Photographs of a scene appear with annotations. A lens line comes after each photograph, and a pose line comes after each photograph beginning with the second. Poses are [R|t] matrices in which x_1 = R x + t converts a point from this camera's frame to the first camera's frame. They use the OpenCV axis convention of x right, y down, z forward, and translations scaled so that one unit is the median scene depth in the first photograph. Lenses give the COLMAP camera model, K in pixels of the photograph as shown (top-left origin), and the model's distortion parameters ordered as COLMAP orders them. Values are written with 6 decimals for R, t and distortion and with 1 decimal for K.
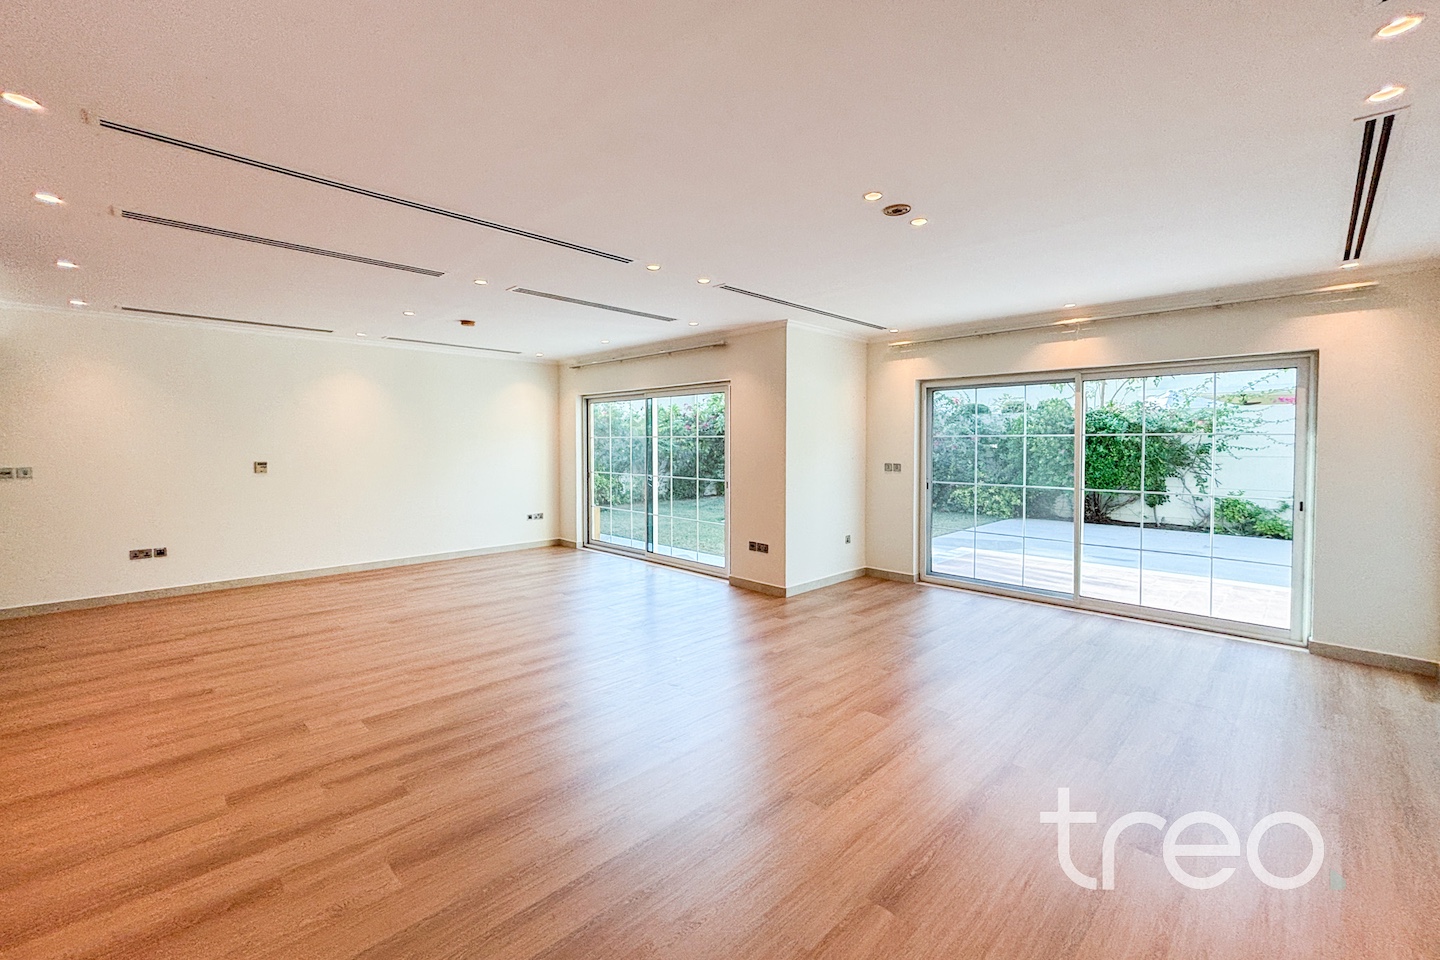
lens RADIAL K [[595.5, 0, 702.8], [0, 595.5, 439.7], [0, 0, 1]] dist [0.005599, -0.002253]
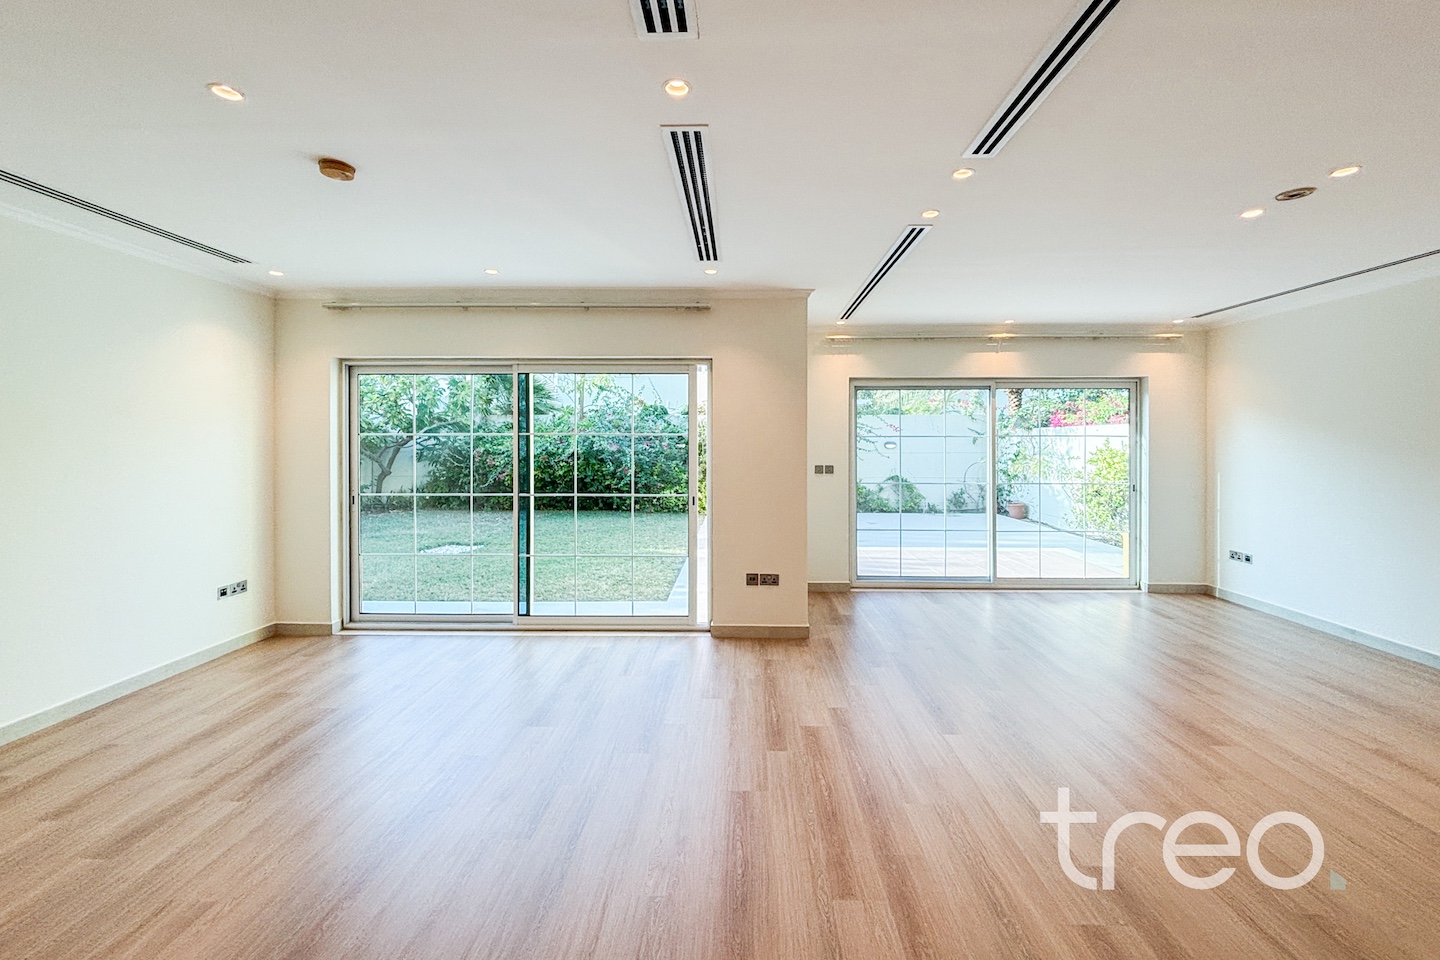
lens RADIAL K [[595.5, 0, 719.3], [0, 595.5, 446.9], [0, 0, 1]] dist [0.005599, -0.002253]
pose [[0.715276, -0.005607, 0.698820, -0.505630], [-0.001806, 0.999950, 0.009872, 0.001631], [-0.698840, -0.008323, 0.715230, 0.514734]]
